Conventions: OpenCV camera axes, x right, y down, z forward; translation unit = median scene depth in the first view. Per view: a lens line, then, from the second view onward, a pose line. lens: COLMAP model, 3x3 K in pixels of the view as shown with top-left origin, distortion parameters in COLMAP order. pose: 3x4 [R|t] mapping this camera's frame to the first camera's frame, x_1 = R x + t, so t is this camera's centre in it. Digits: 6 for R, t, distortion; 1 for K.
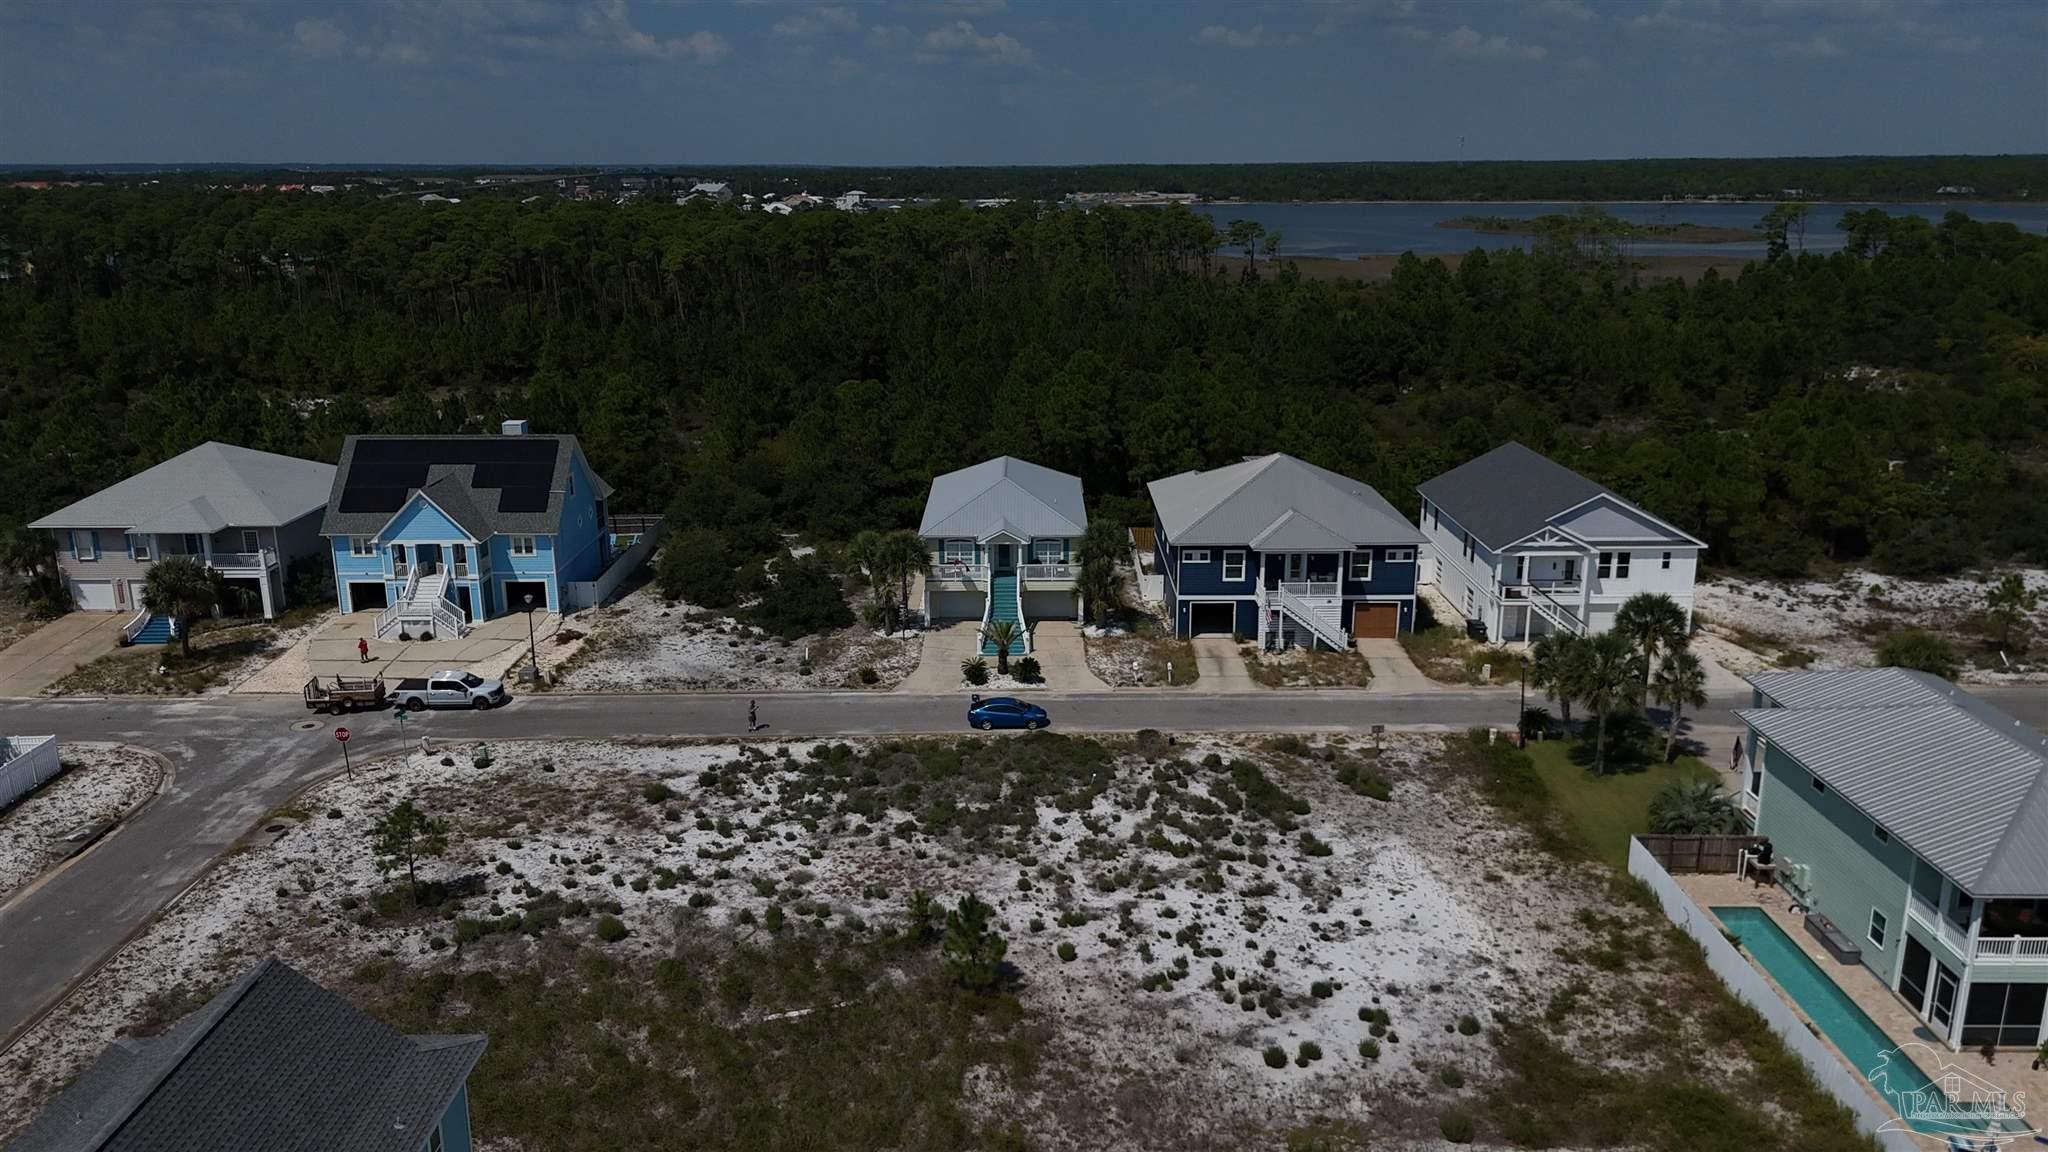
lens RADIAL K [[1510.2, 0, 1020.9], [0, 1510.2, 570.9], [0, 0, 1]] dist [0.079596, -0.083555]
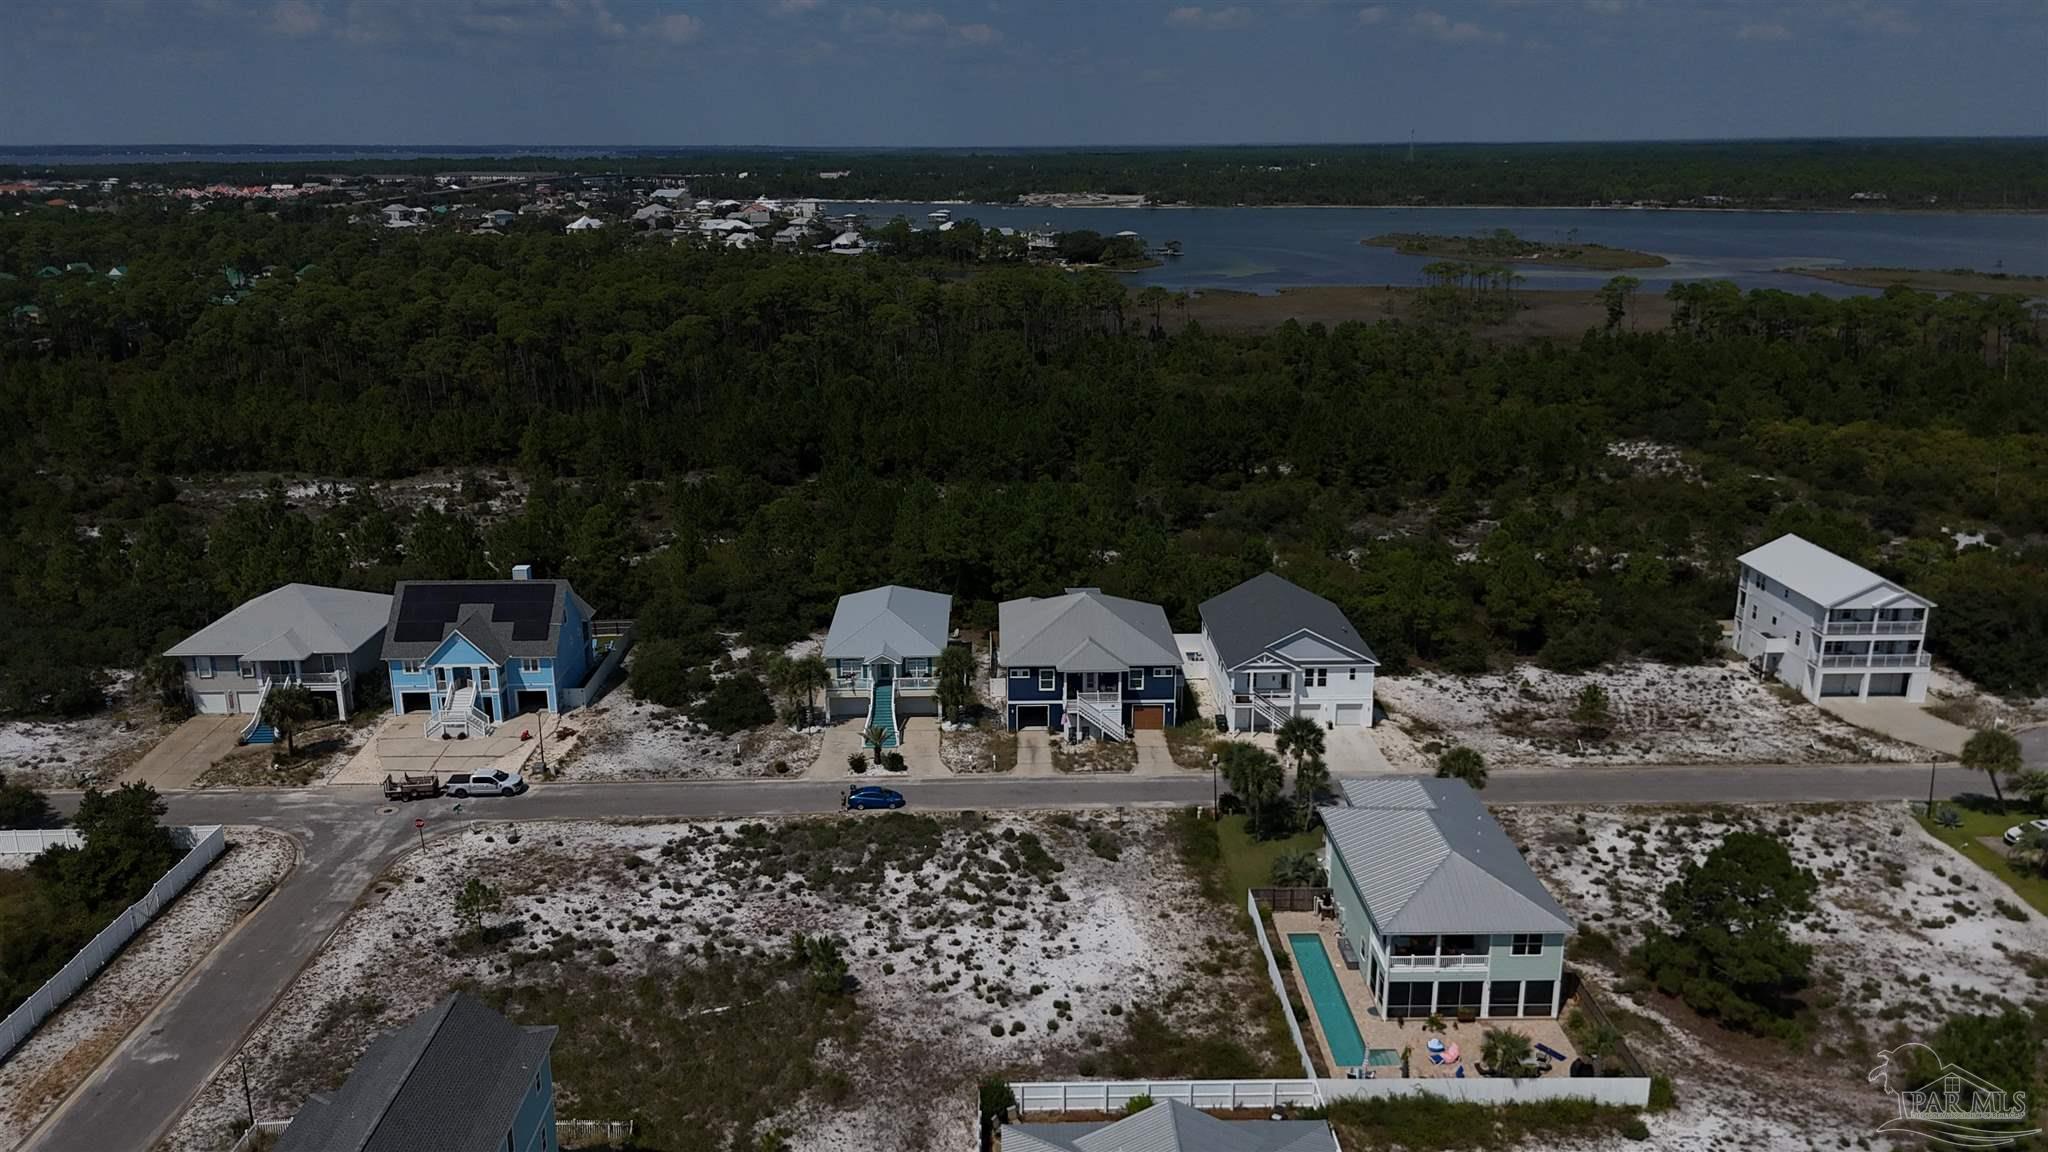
lens RADIAL K [[1510.2, 0, 1020.9], [0, 1510.2, 570.9], [0, 0, 1]] dist [0.079596, -0.083555]
pose [[0.999716, -0.005426, 0.023192, 0.112963], [0.005129, 0.999904, 0.012870, -0.162688], [-0.023259, -0.012747, 0.999648, -0.520768]]
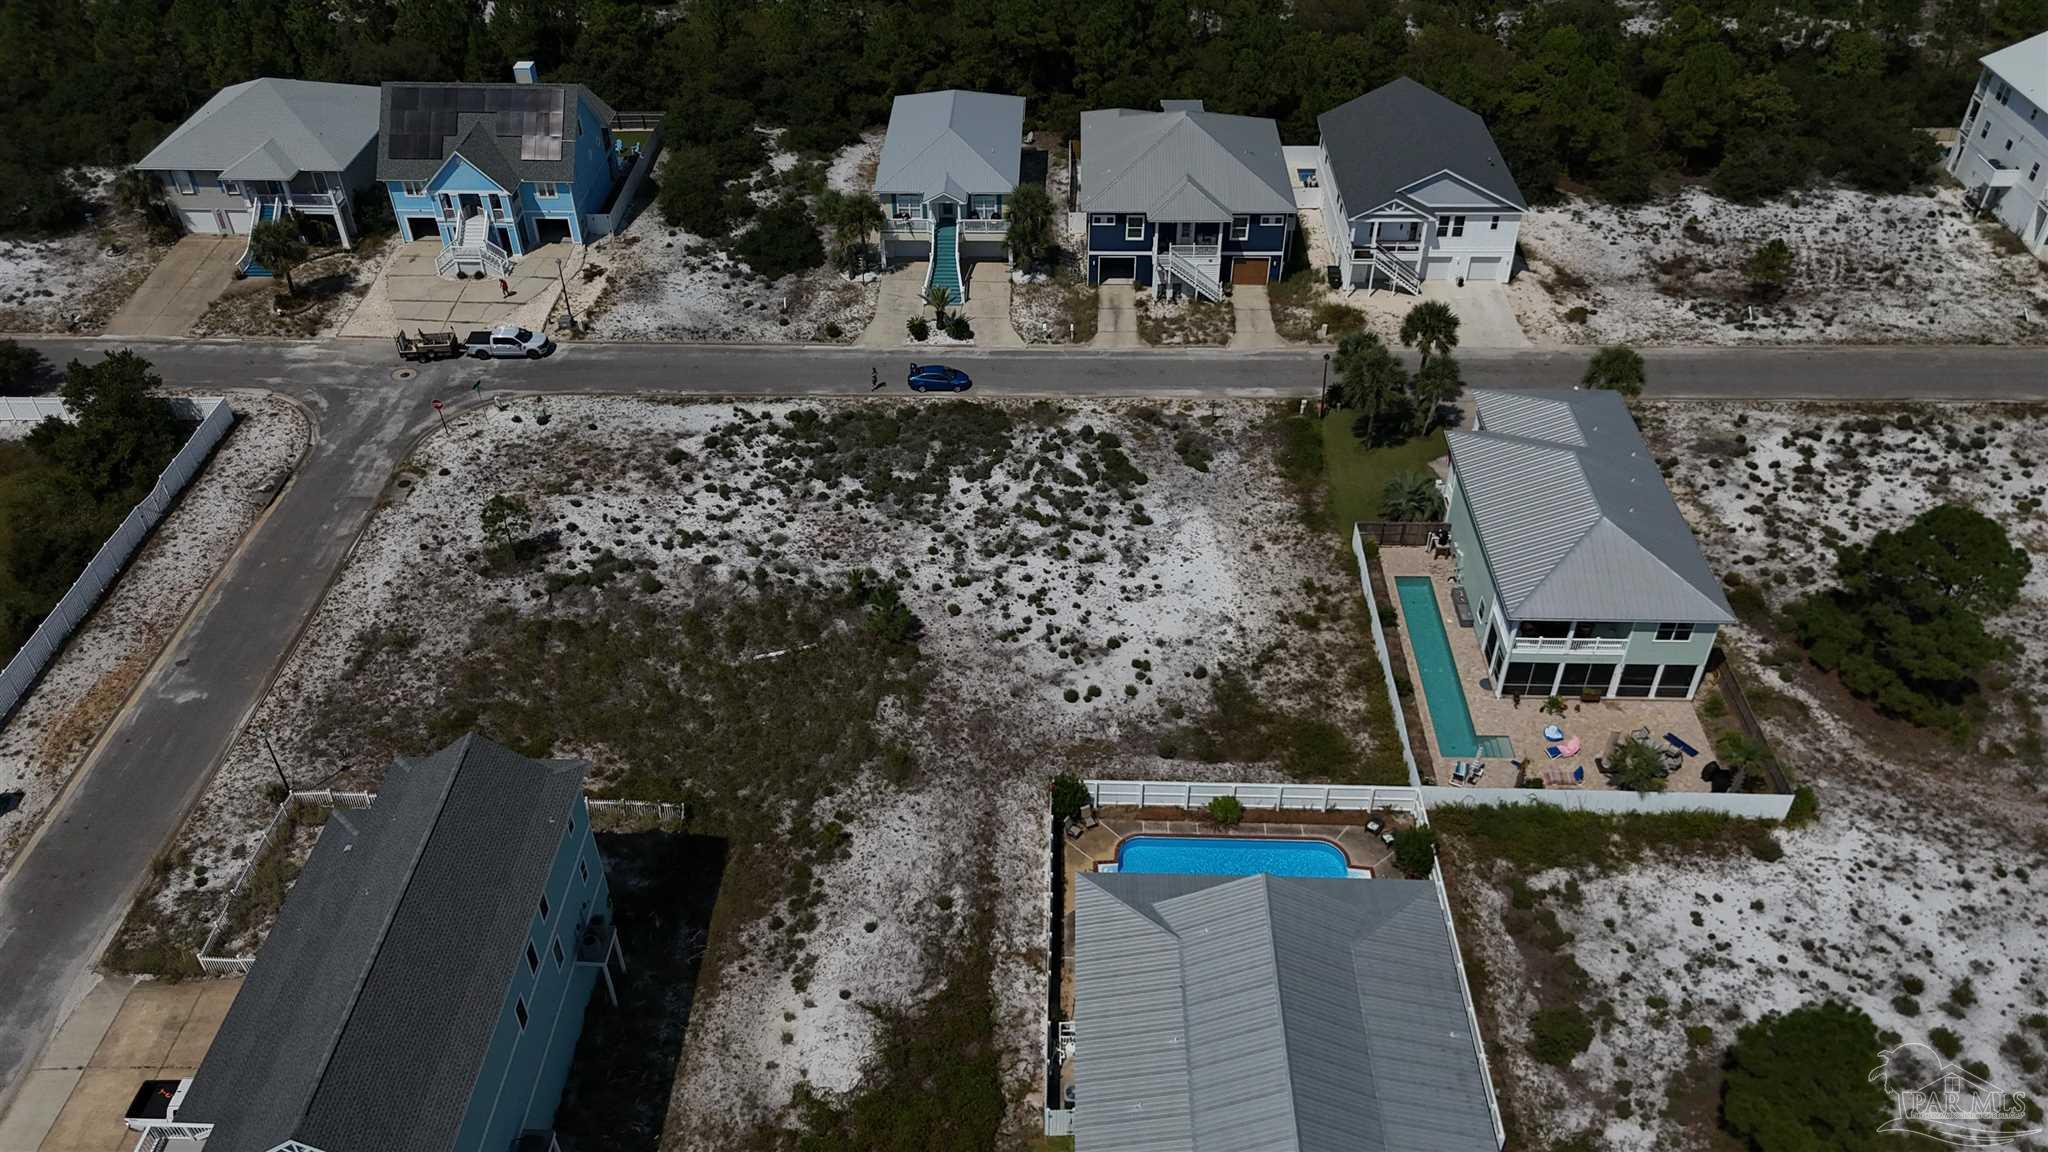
lens RADIAL K [[1510.2, 0, 1020.9], [0, 1510.2, 570.9], [0, 0, 1]] dist [0.079596, -0.083555]
pose [[0.999688, 0.013987, -0.020692, 0.104758], [-0.004440, 0.914823, 0.403831, -0.320231], [0.024578, -0.403613, 0.914600, -0.290278]]
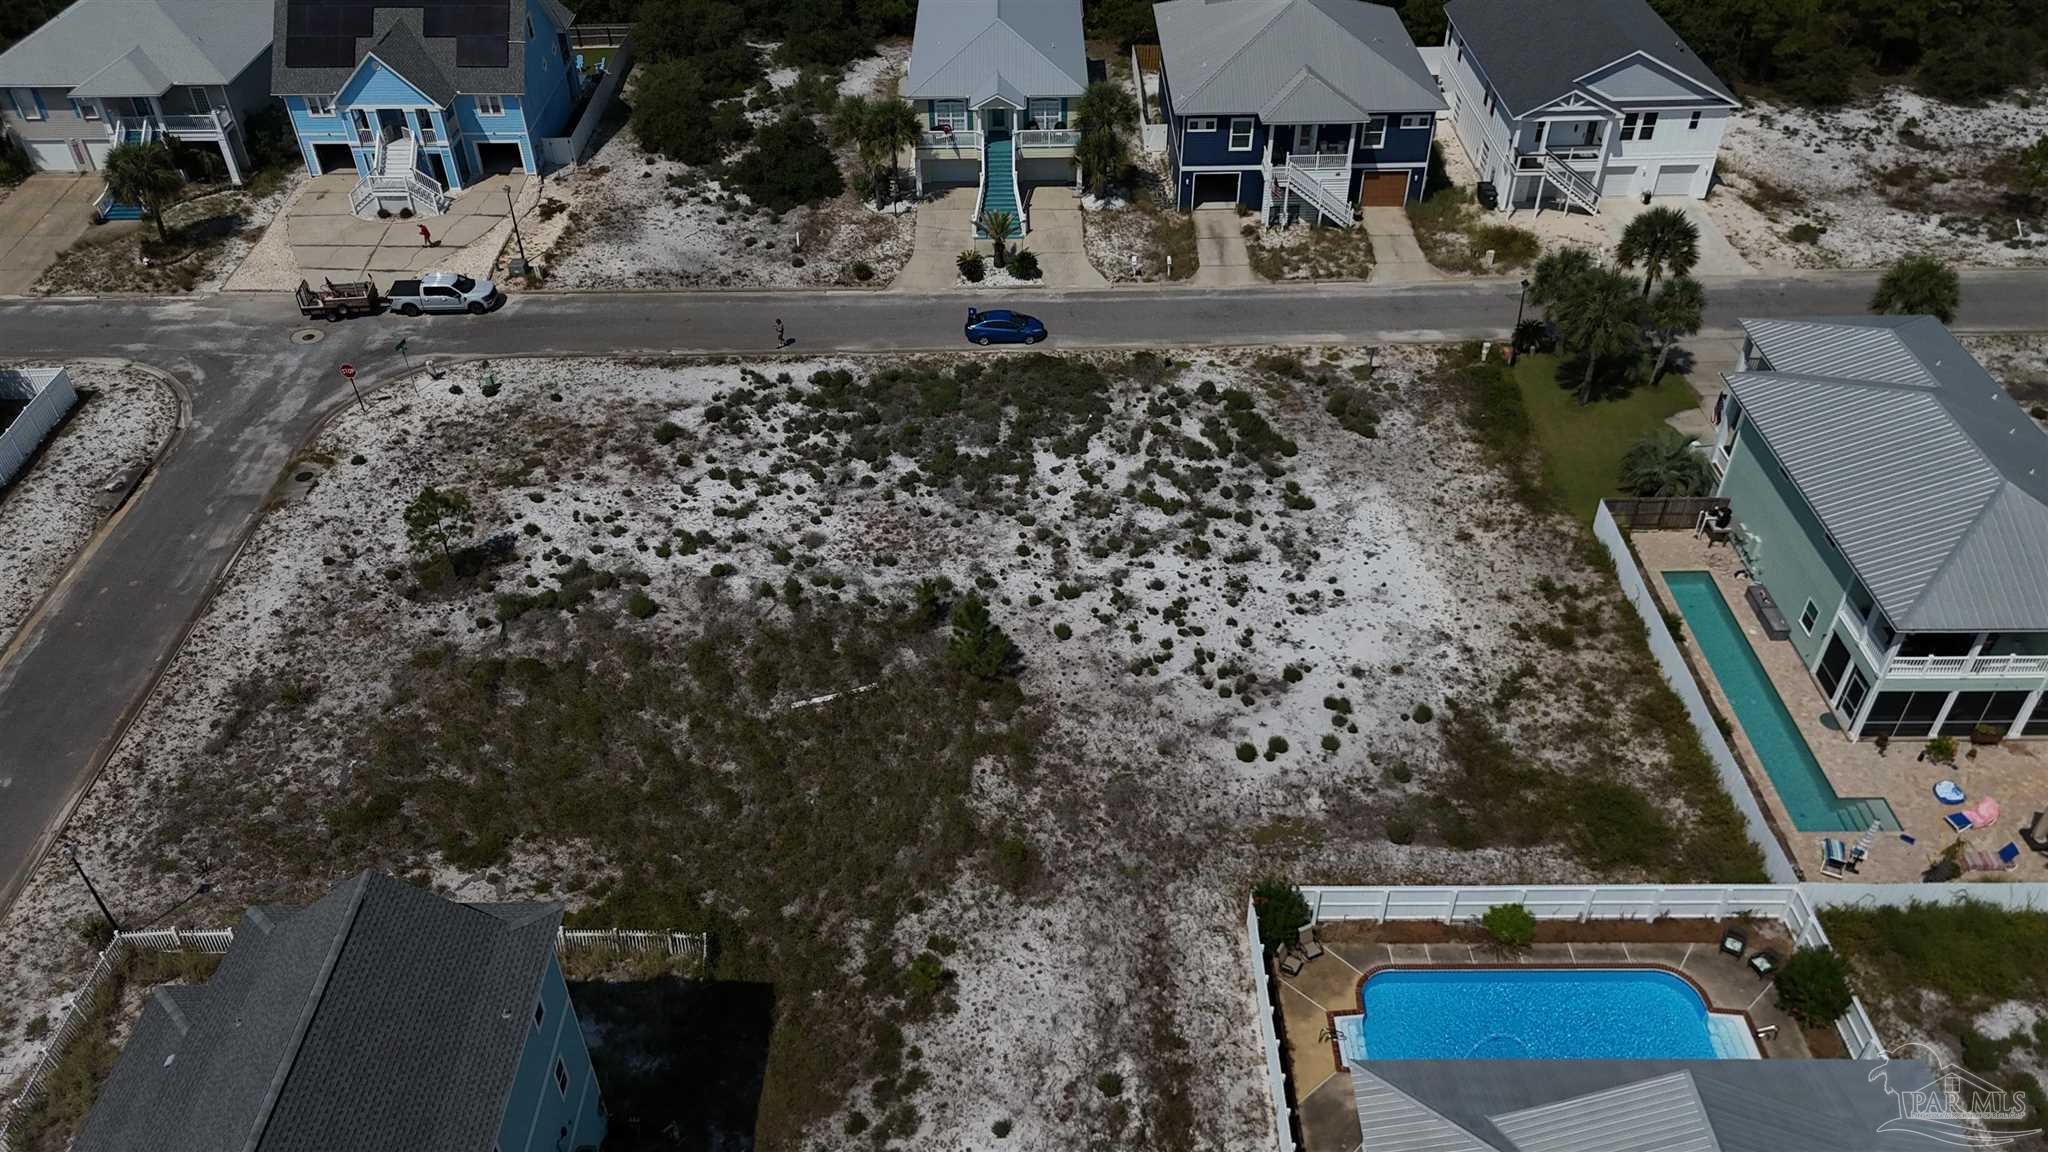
lens RADIAL K [[1512.1, 0, 1020.8], [0, 1512.1, 572.3], [0, 0, 1]] dist [0.082303, -0.087919]
pose [[0.999961, -0.008803, -0.000086, 0.000504], [0.008077, 0.913551, 0.406643, -0.189732], [-0.003501, -0.406628, 0.913587, 0.018695]]
